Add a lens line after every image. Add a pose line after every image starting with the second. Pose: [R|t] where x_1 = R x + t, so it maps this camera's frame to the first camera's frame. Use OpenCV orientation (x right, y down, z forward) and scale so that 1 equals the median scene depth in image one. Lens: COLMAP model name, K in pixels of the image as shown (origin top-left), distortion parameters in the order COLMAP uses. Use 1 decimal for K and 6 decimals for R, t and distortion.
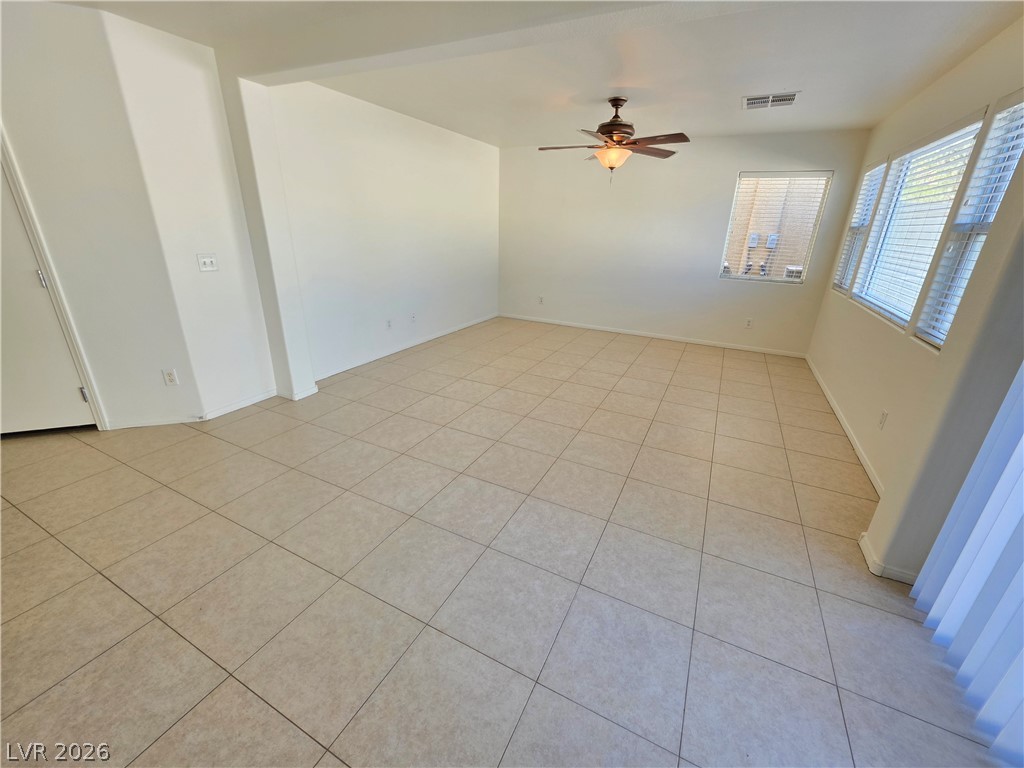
lens RADIAL K [[411.1, 0, 517.3], [0, 411.1, 383.4], [0, 0, 1]] dist [-0.001623, 0.000167]
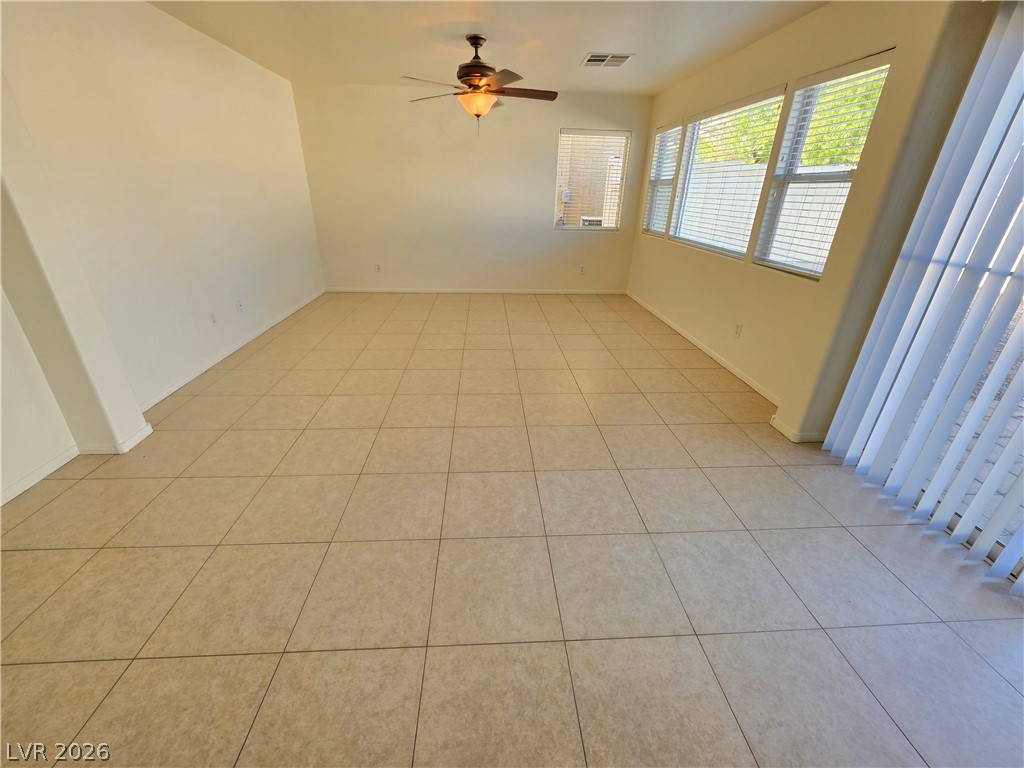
lens RADIAL K [[411.1, 0, 508.9], [0, 411.1, 377.5], [0, 0, 1]] dist [-0.001623, 0.000167]
pose [[0.867504, -0.217774, 0.447226, -0.380203], [0.183810, 0.975780, 0.118607, -0.058310], [-0.462224, -0.020687, 0.886522, 0.182782]]
